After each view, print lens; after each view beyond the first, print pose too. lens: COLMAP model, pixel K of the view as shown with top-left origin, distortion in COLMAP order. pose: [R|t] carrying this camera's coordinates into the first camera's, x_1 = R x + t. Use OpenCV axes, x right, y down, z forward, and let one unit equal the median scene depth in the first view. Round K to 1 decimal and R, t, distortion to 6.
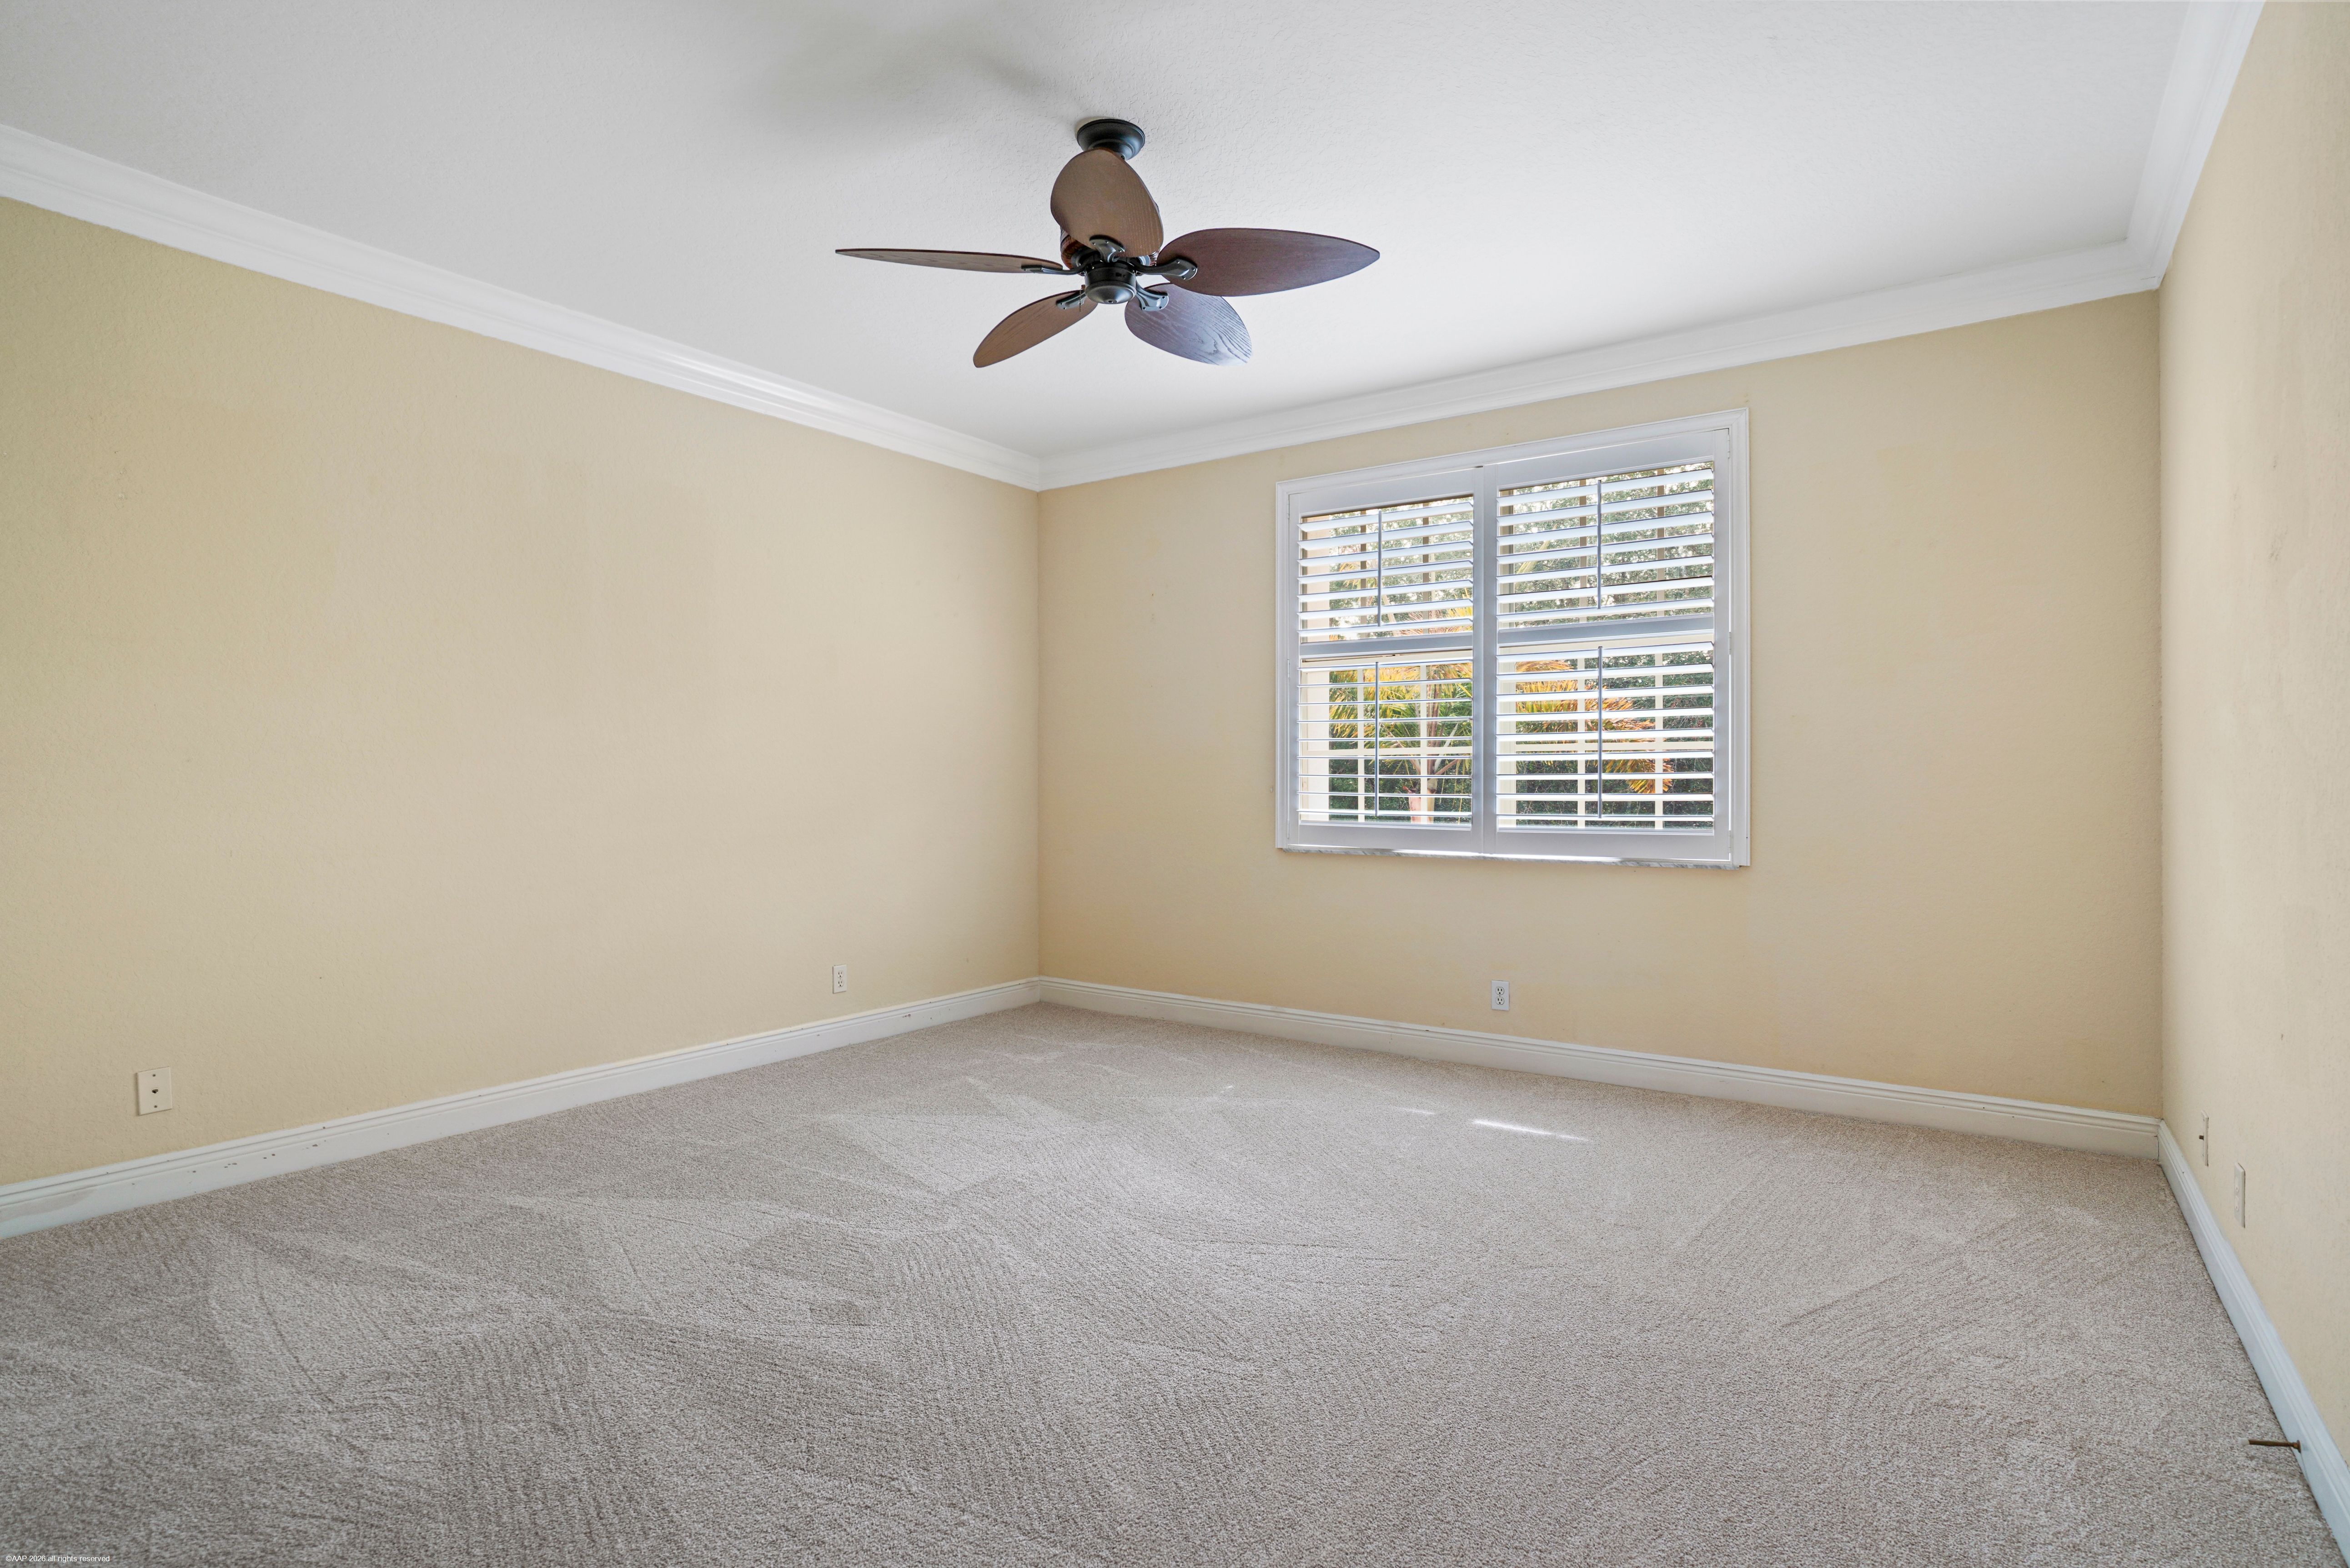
lens RADIAL K [[1185.8, 0, 1171.4], [0, 1185.8, 771.9], [0, 0, 1]] dist [-0.035822, 0.025728]
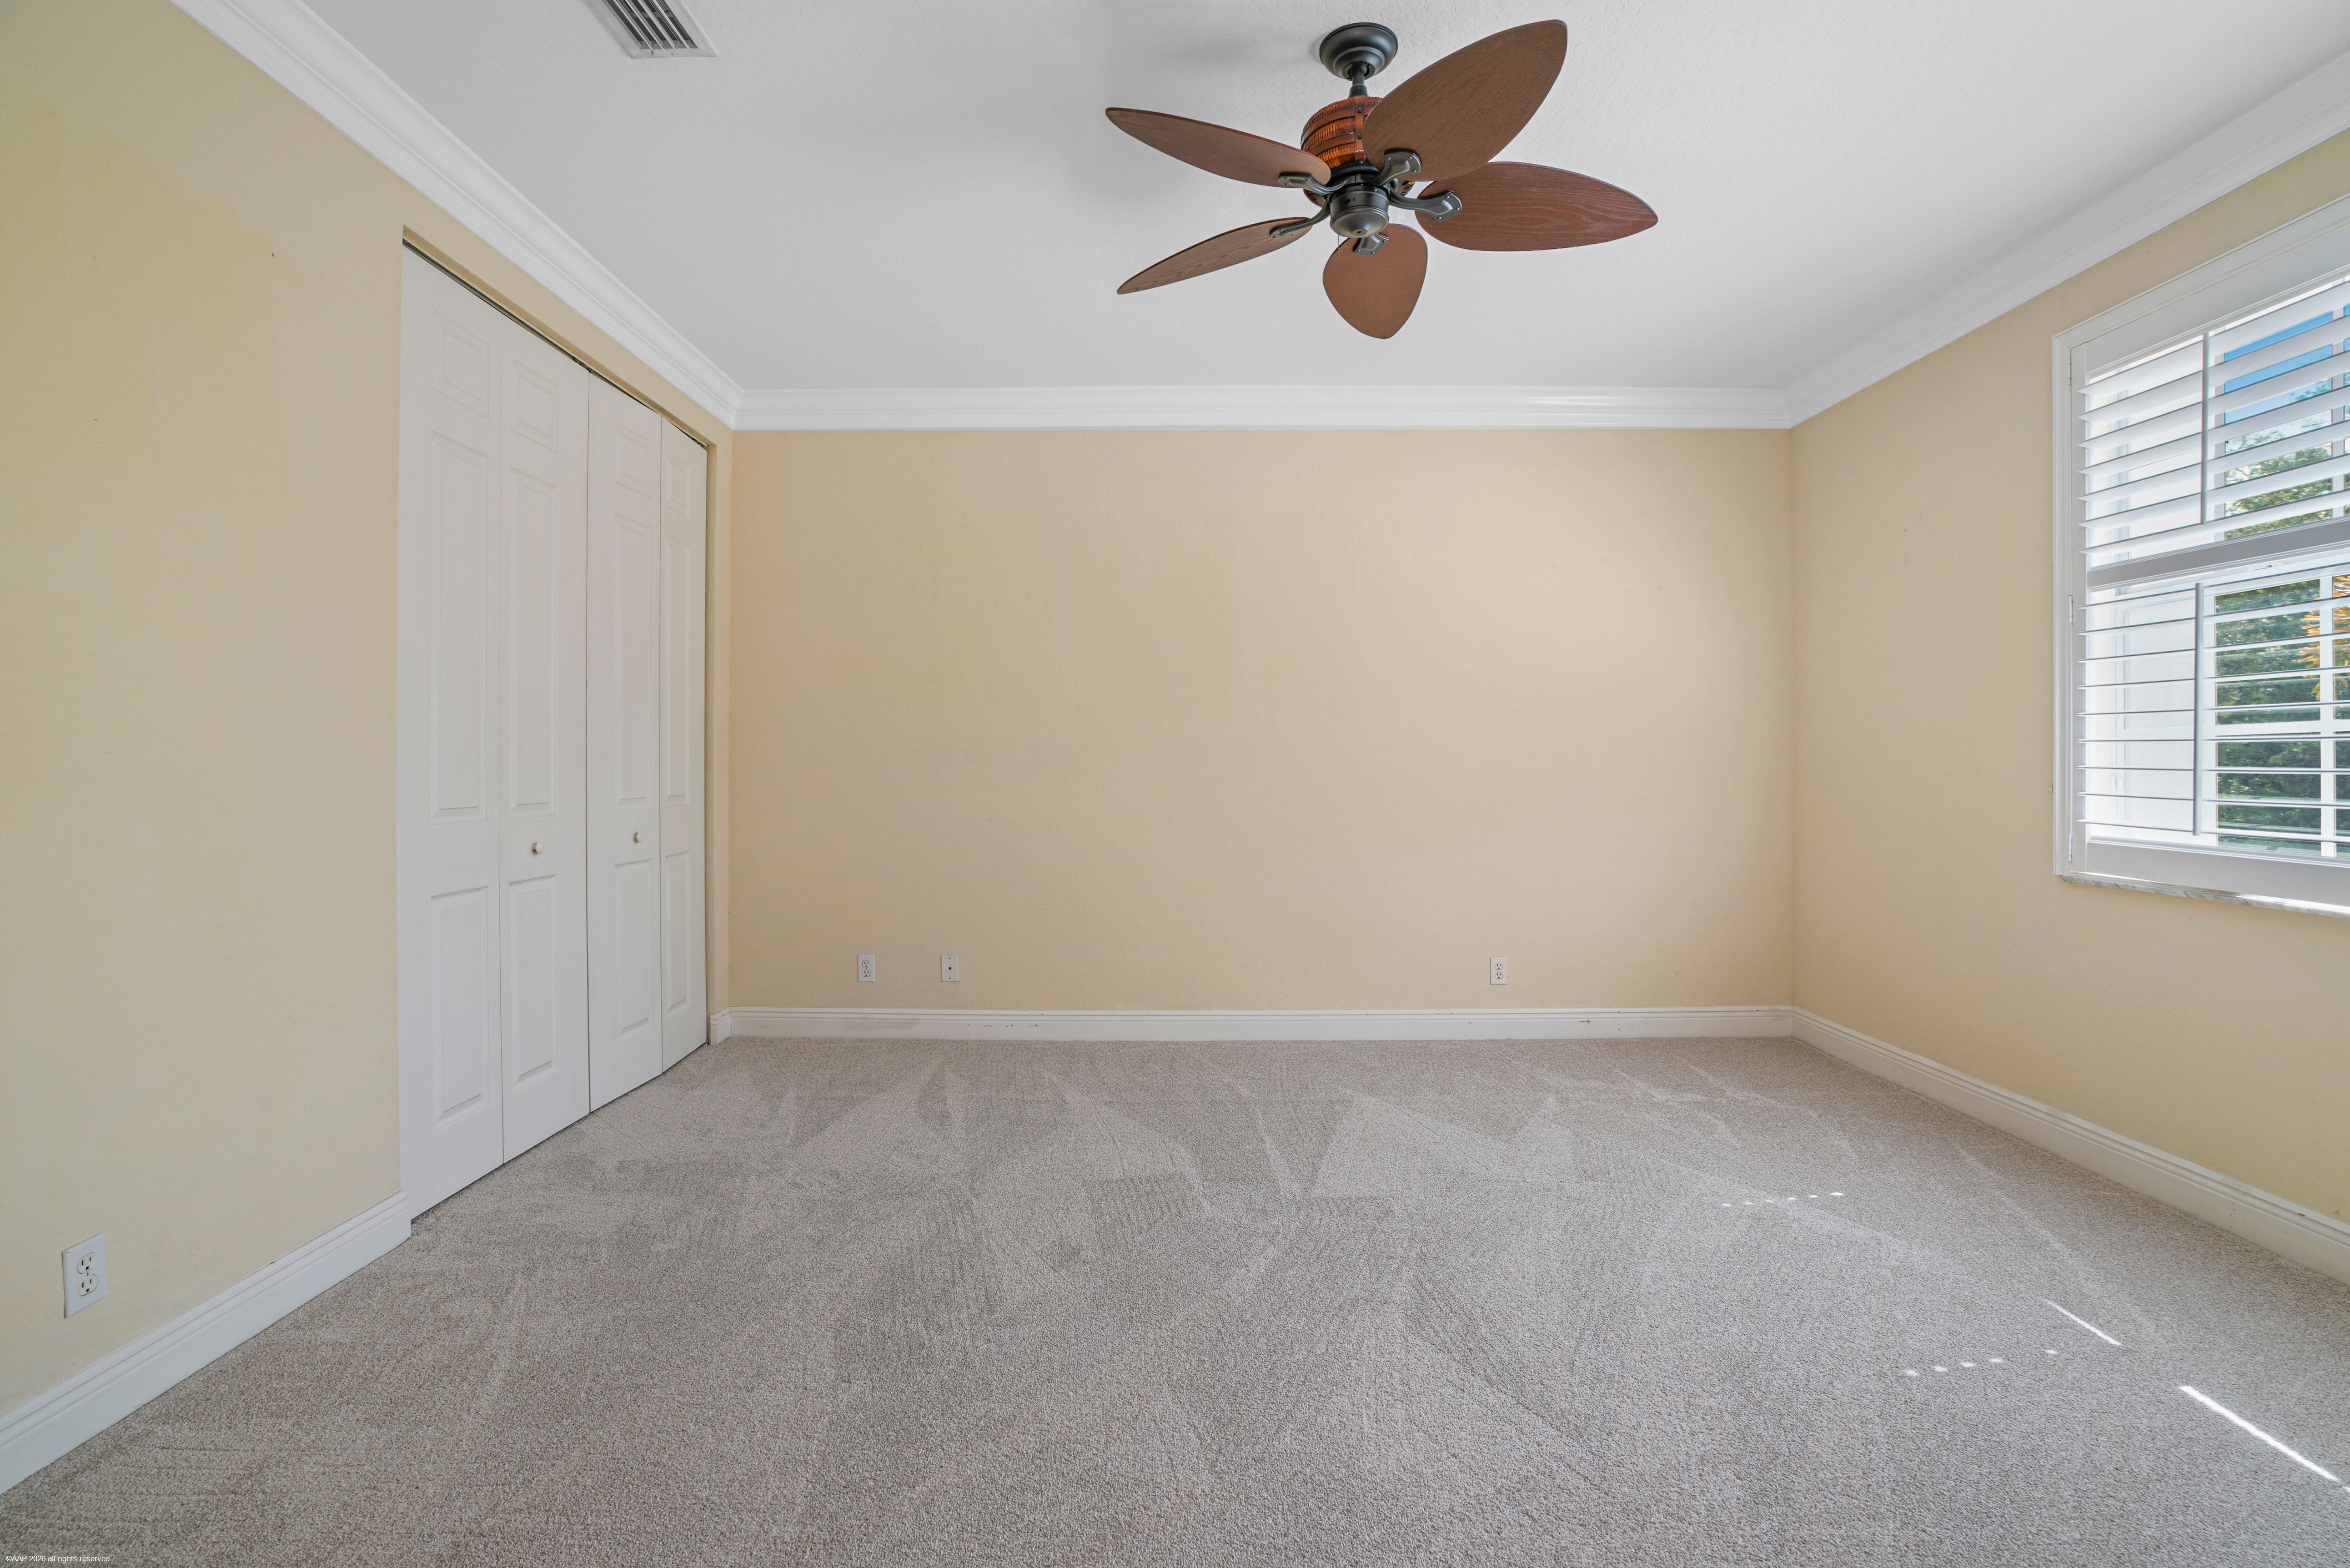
lens RADIAL K [[1090.1, 0, 1173.0], [0, 1090.1, 762.7], [0, 0, 1]] dist [-0.059767, 0.028016]
pose [[0.576785, -0.000954, -0.816895, 0.430139], [0.004069, 0.999990, 0.001706, -0.004712], [0.816886, -0.004308, 0.576784, 0.349420]]
